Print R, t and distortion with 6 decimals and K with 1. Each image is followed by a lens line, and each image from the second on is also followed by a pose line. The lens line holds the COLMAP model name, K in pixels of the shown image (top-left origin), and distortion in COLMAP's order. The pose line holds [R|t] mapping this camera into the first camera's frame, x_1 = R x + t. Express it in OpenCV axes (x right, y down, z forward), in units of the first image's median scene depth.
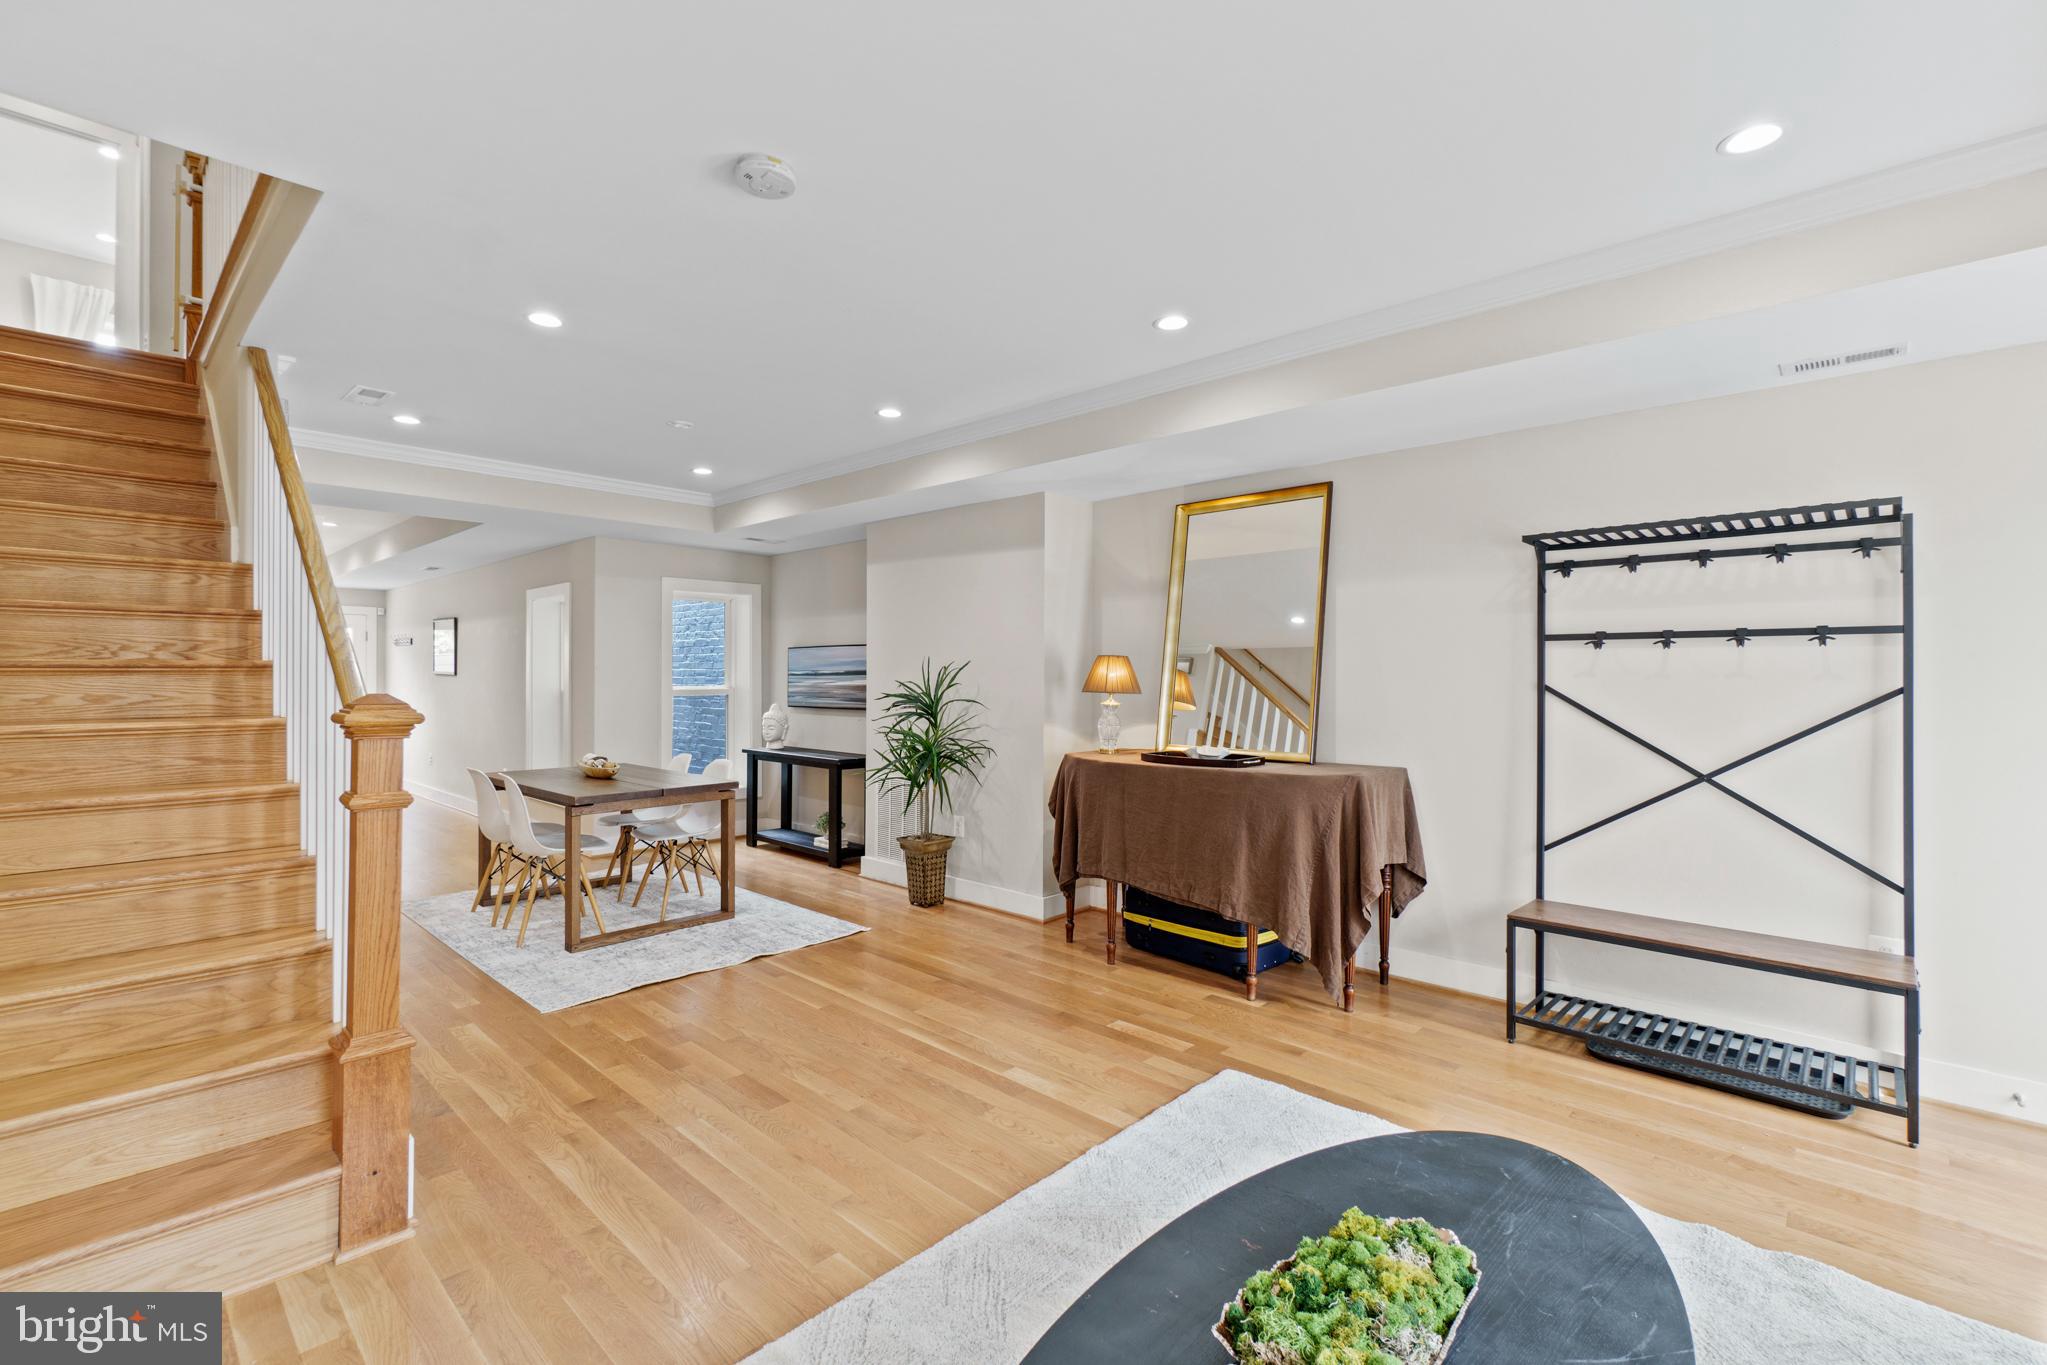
lens RADIAL K [[897.7, 0, 1026.9], [0, 897.7, 673.4], [0, 0, 1]] dist [-0.004991, 0.001733]
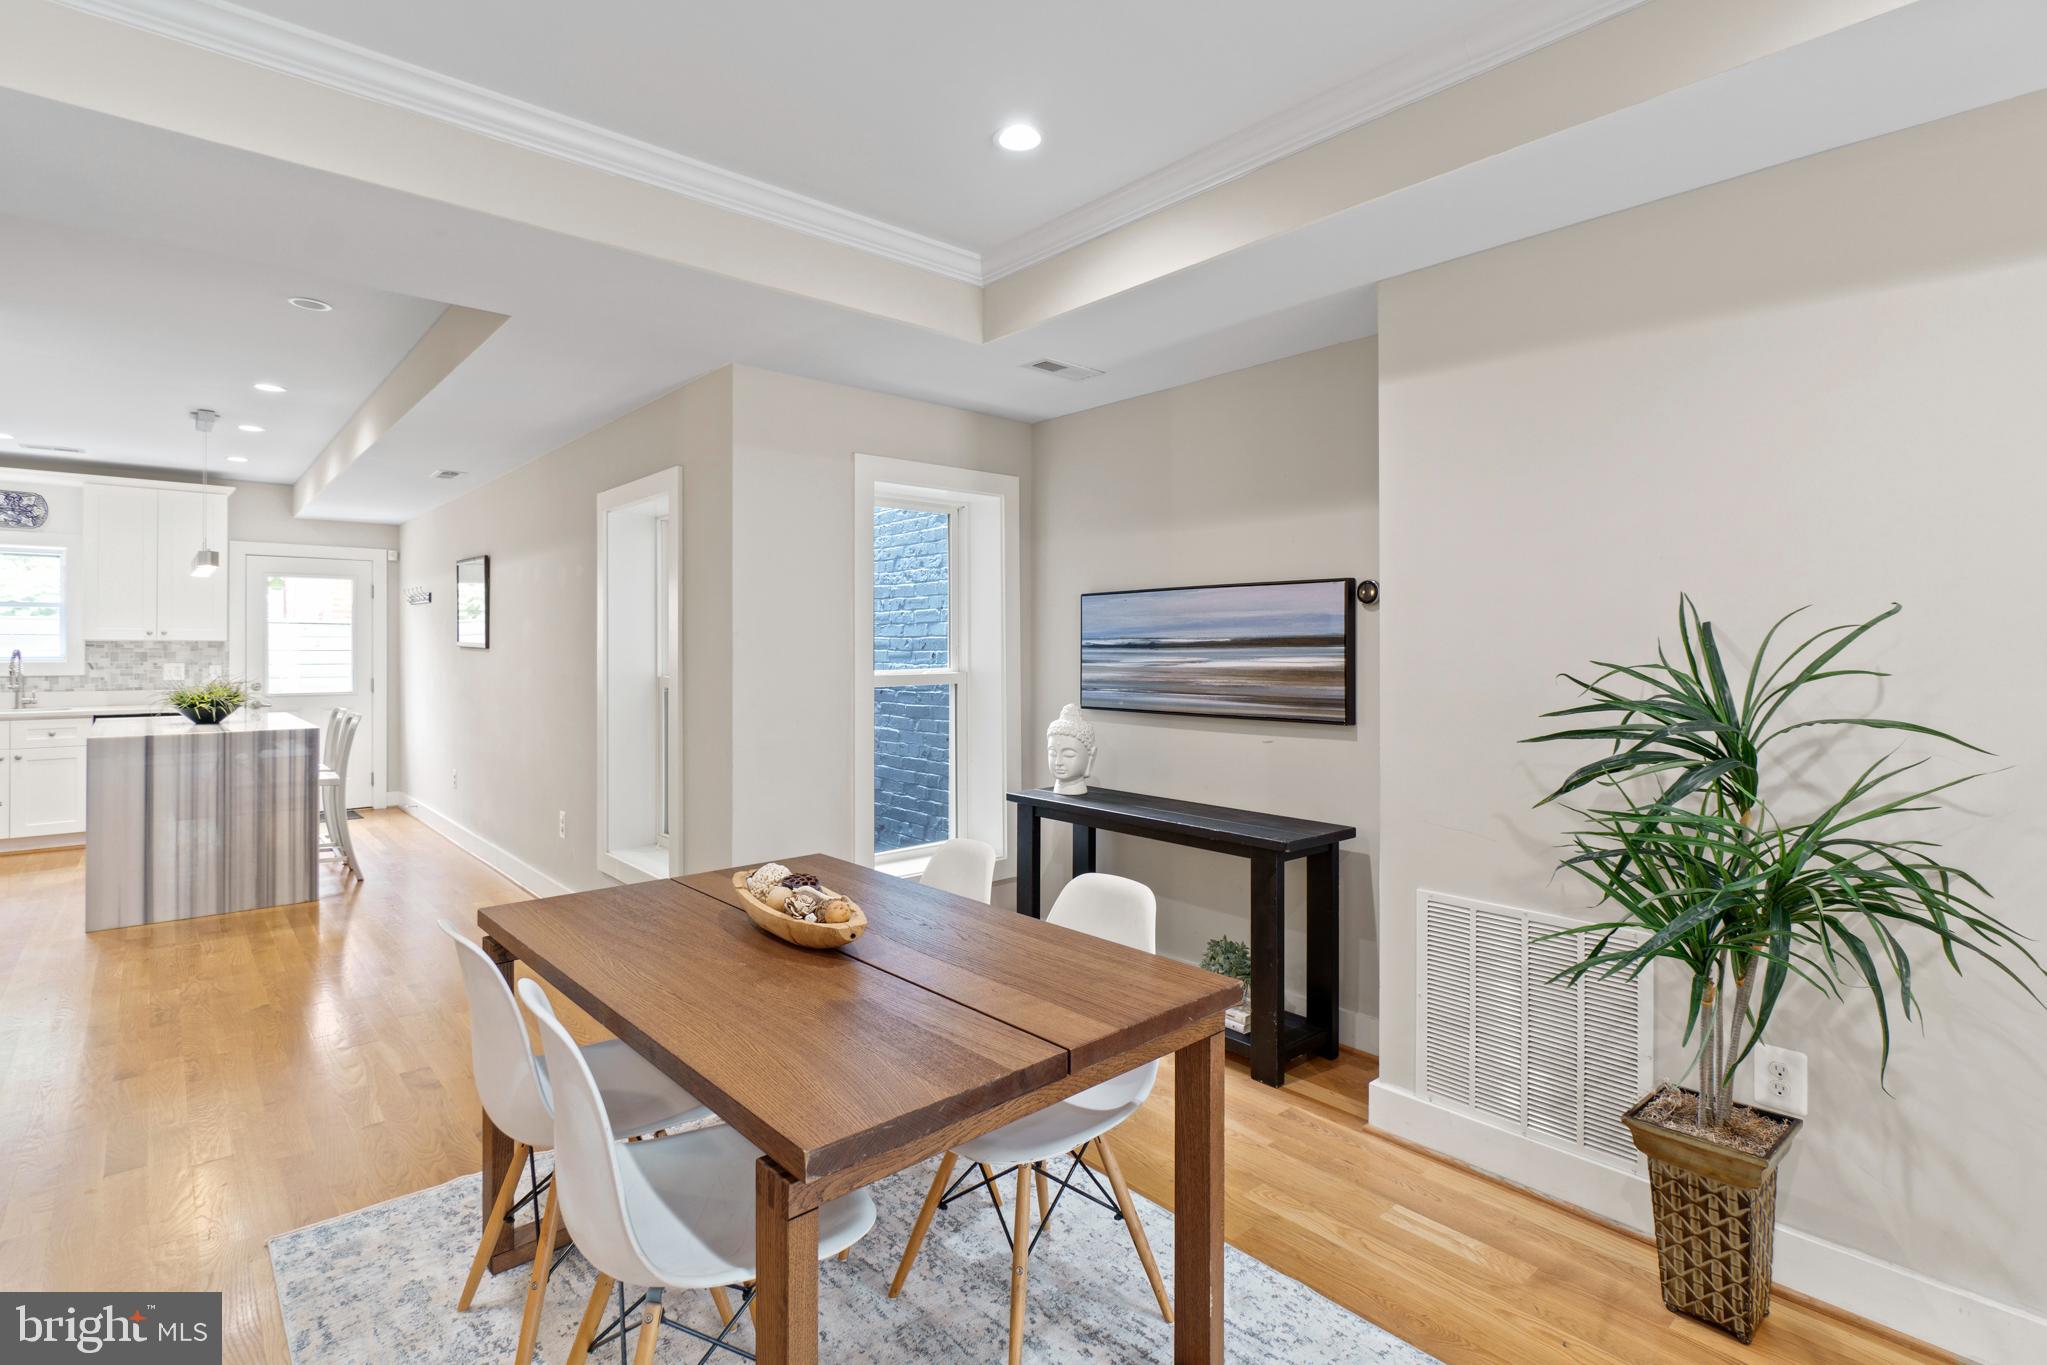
lens RADIAL K [[989.2, 0, 1018.7], [0, 989.2, 644.8], [0, 0, 1]] dist [-0.002727, 0.000365]
pose [[0.994798, -0.003686, -0.101797, -0.345566], [0.003784, 0.999993, 0.000767, -0.000192], [0.101794, -0.001148, 0.994805, 0.609032]]
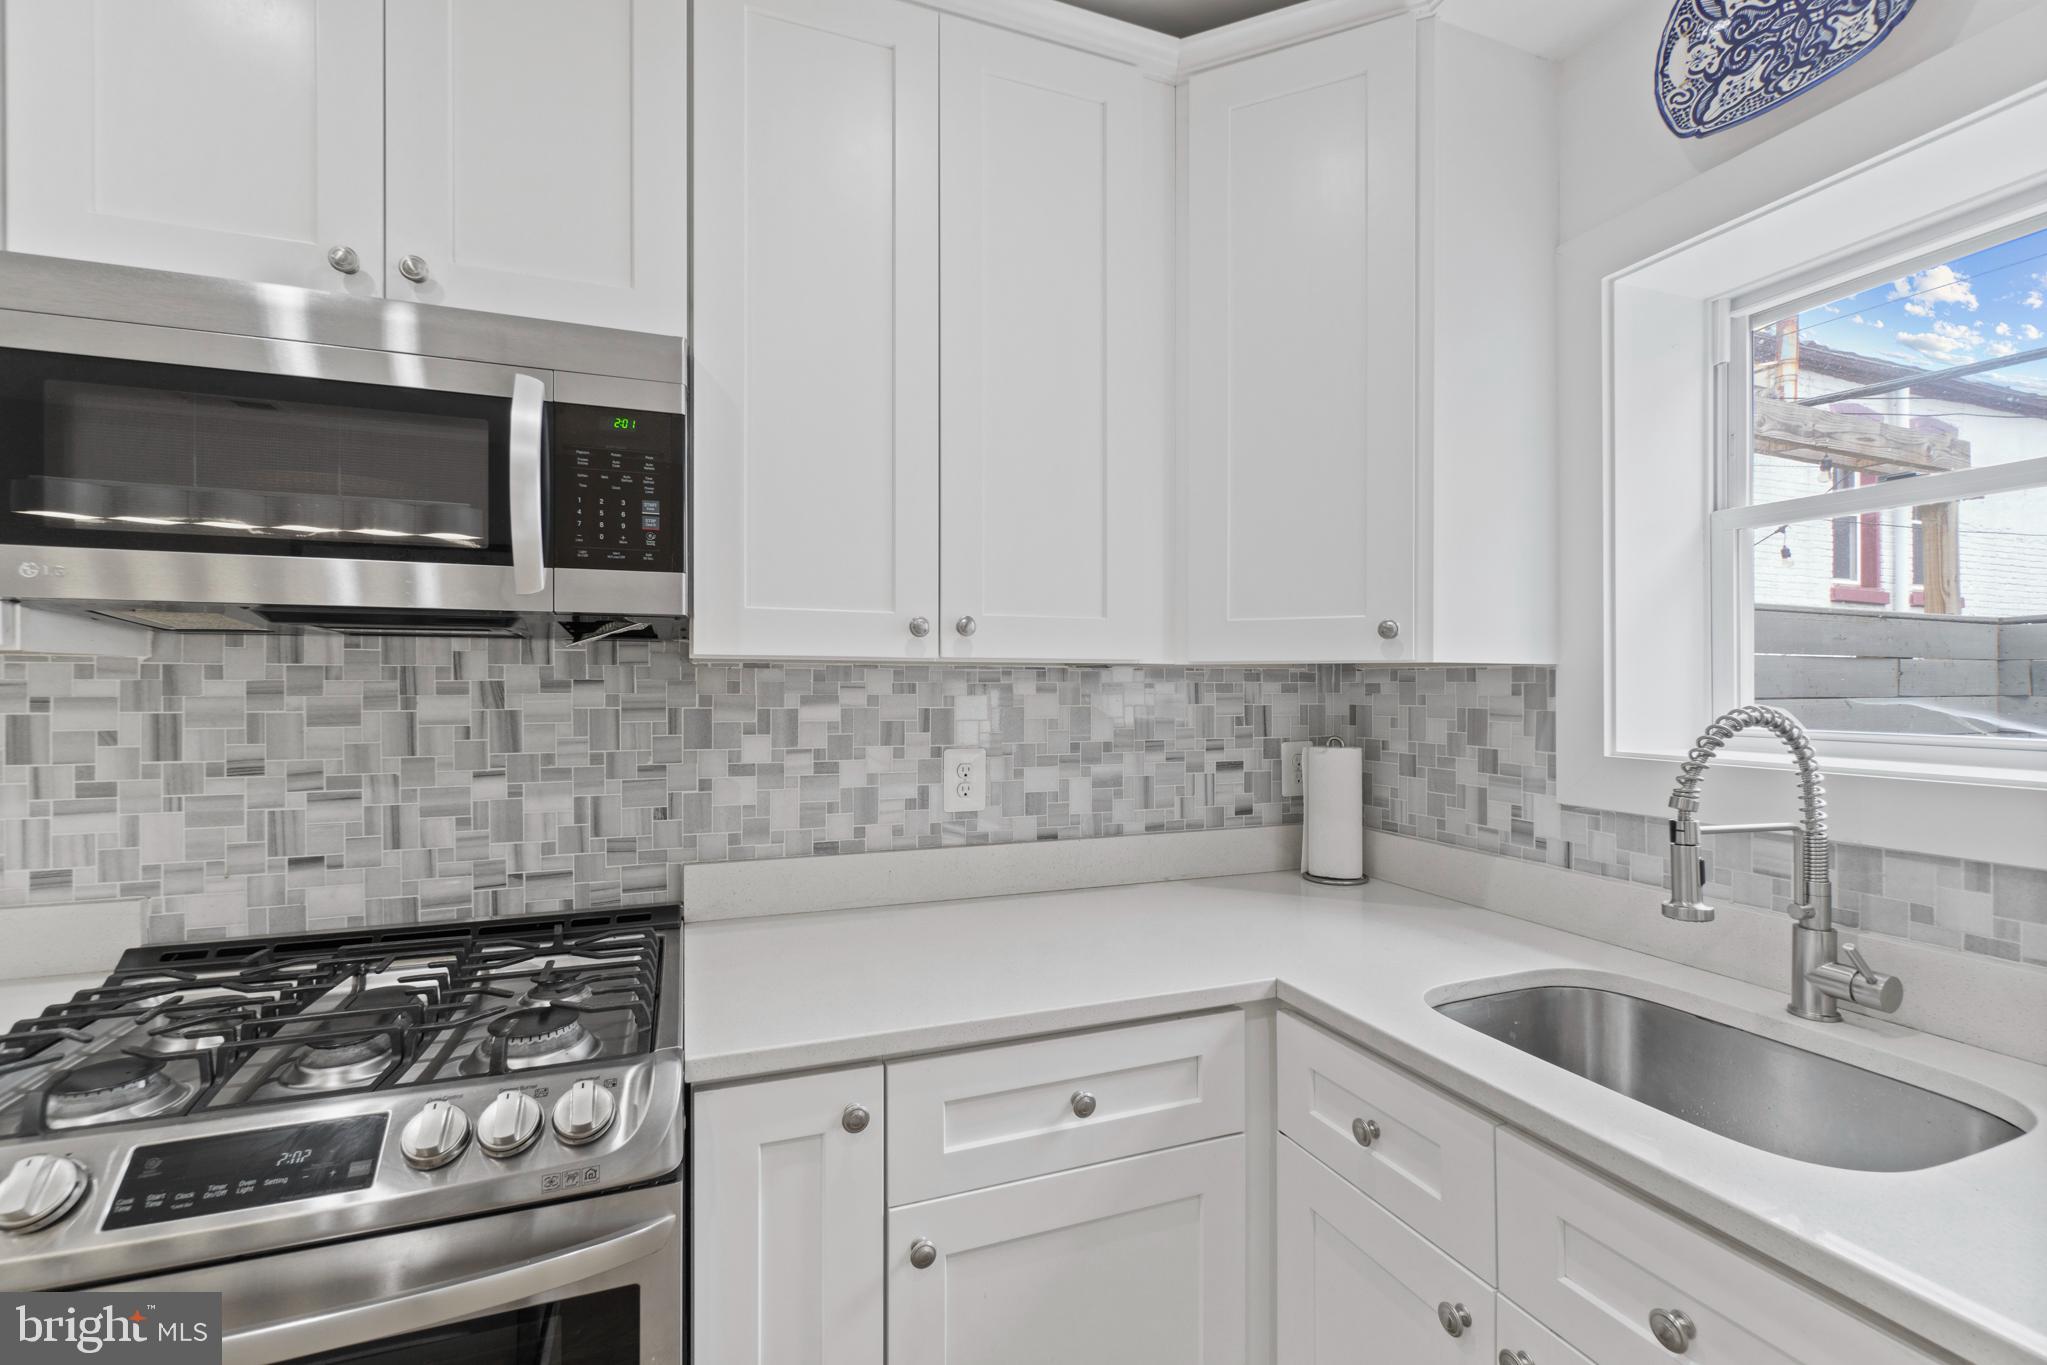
lens RADIAL K [[897.7, 0, 1031.6], [0, 897.7, 686.5], [0, 0, 1]] dist [-0.004991, 0.001733]
pose [[-0.438511, -0.007704, -0.898693, -1.465555], [-0.001157, 0.999967, -0.008008, -0.000796], [0.898725, -0.002472, -0.438506, 1.659417]]
